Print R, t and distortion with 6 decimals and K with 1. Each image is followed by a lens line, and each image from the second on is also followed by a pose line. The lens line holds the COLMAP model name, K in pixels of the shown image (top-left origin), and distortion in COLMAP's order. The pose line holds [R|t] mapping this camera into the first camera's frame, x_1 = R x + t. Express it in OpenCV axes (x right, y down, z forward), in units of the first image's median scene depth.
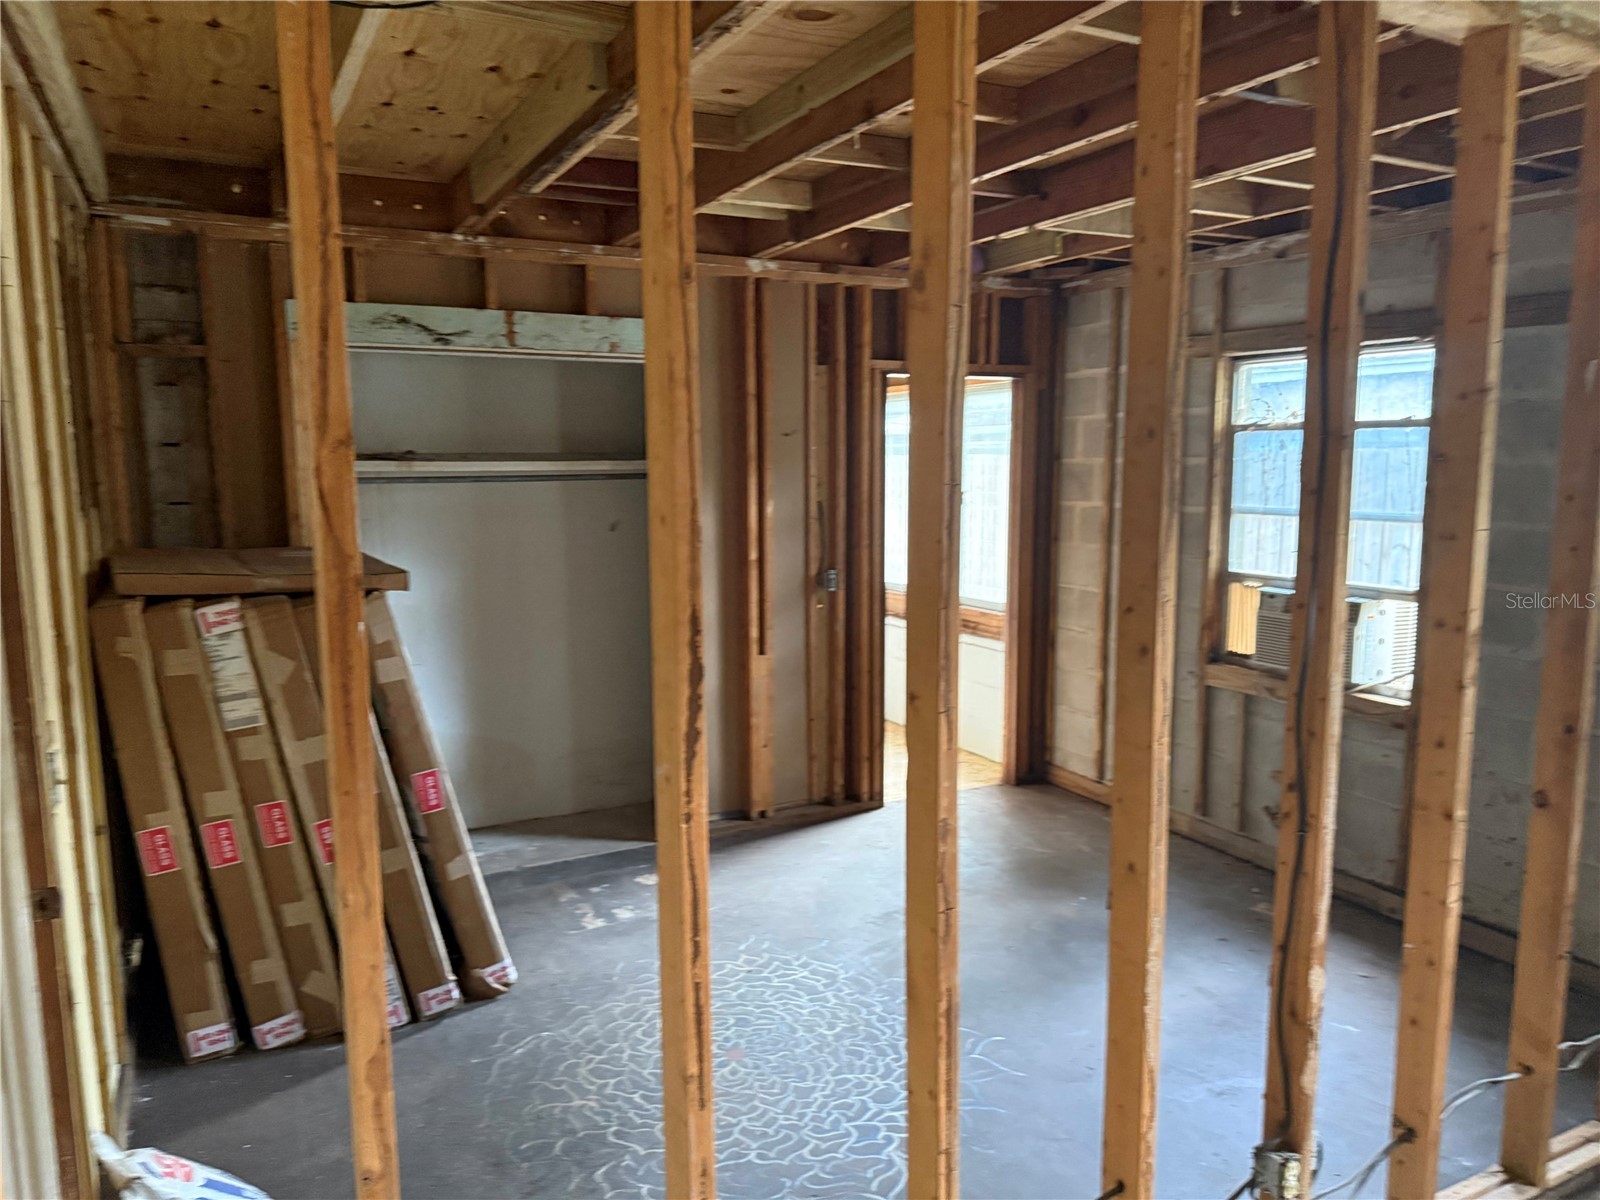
lens RADIAL K [[1116.9, 0, 794.3], [0, 1116.9, 592.1], [0, 0, 1]] dist [0.061966, -0.067506]
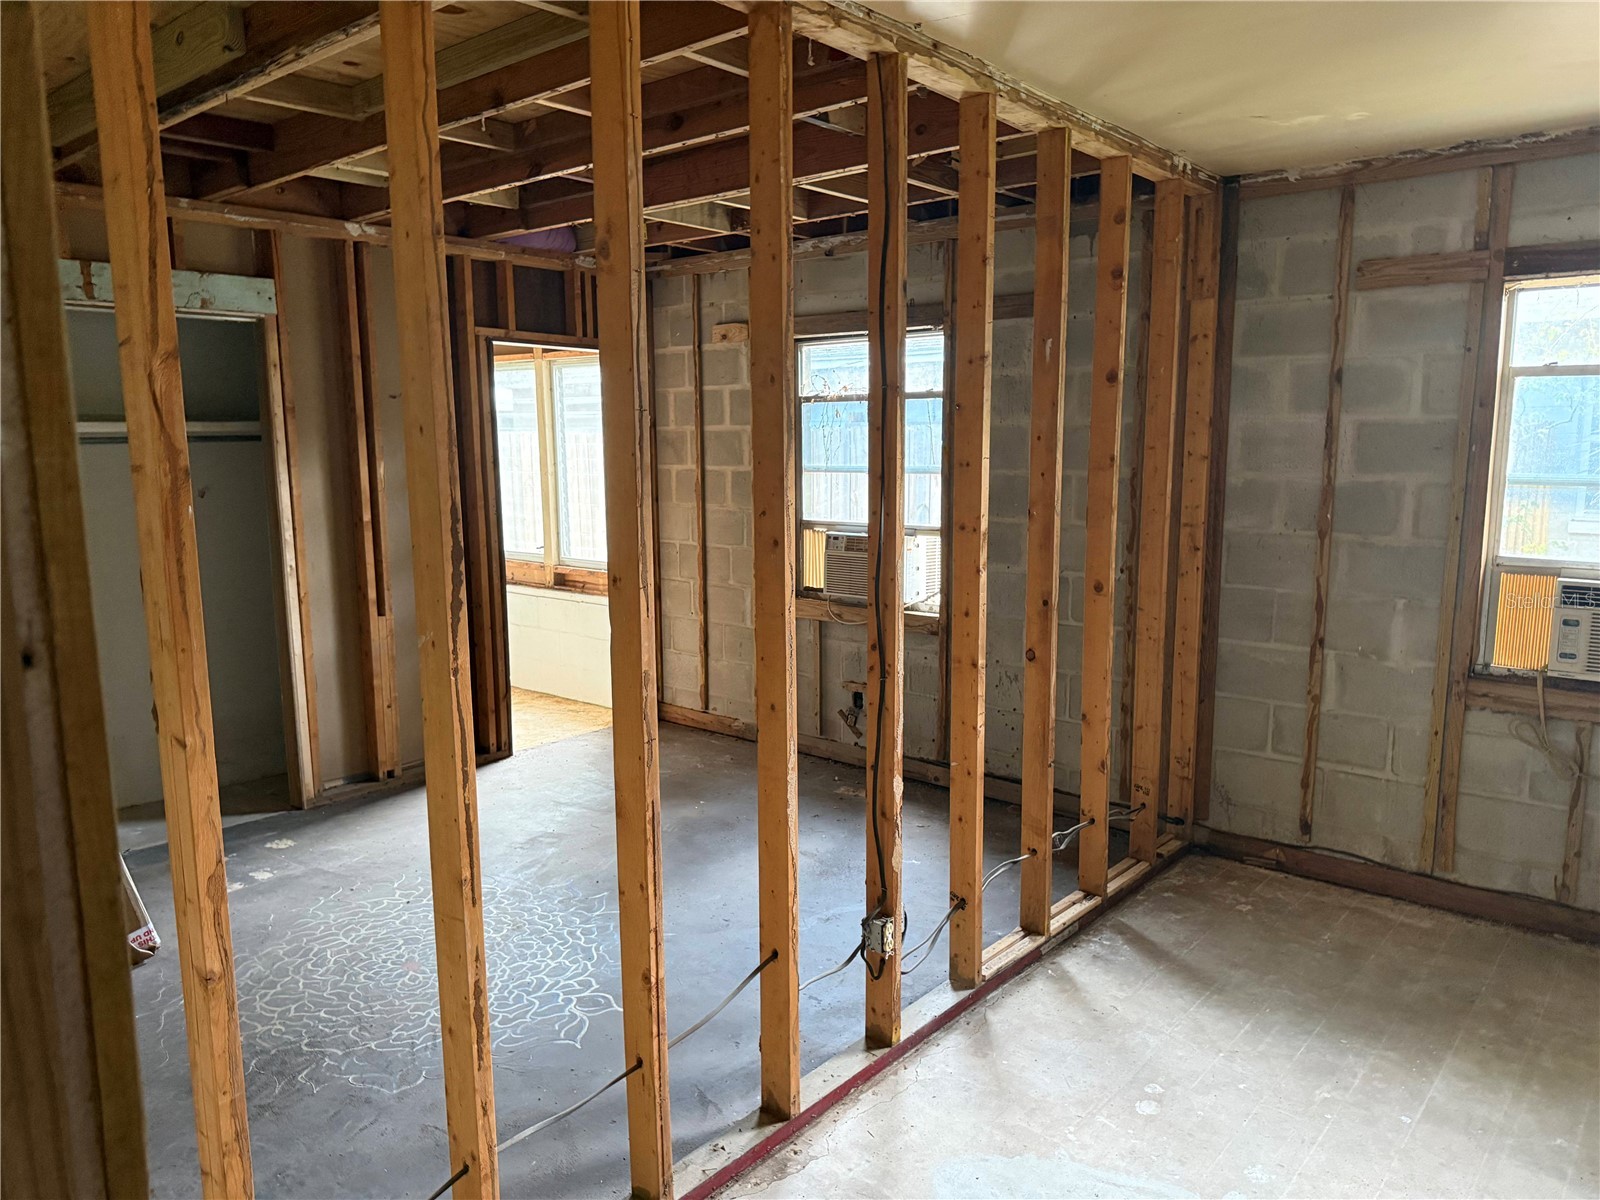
lens RADIAL K [[1121.7, 0, 794.9], [0, 1121.7, 586.4], [0, 0, 1]] dist [0.106404, -0.151752]
pose [[0.927063, -0.051866, 0.371300, -0.088901], [0.049712, 0.998645, 0.015378, 0.045638], [-0.371594, 0.004202, 0.928386, -0.132382]]
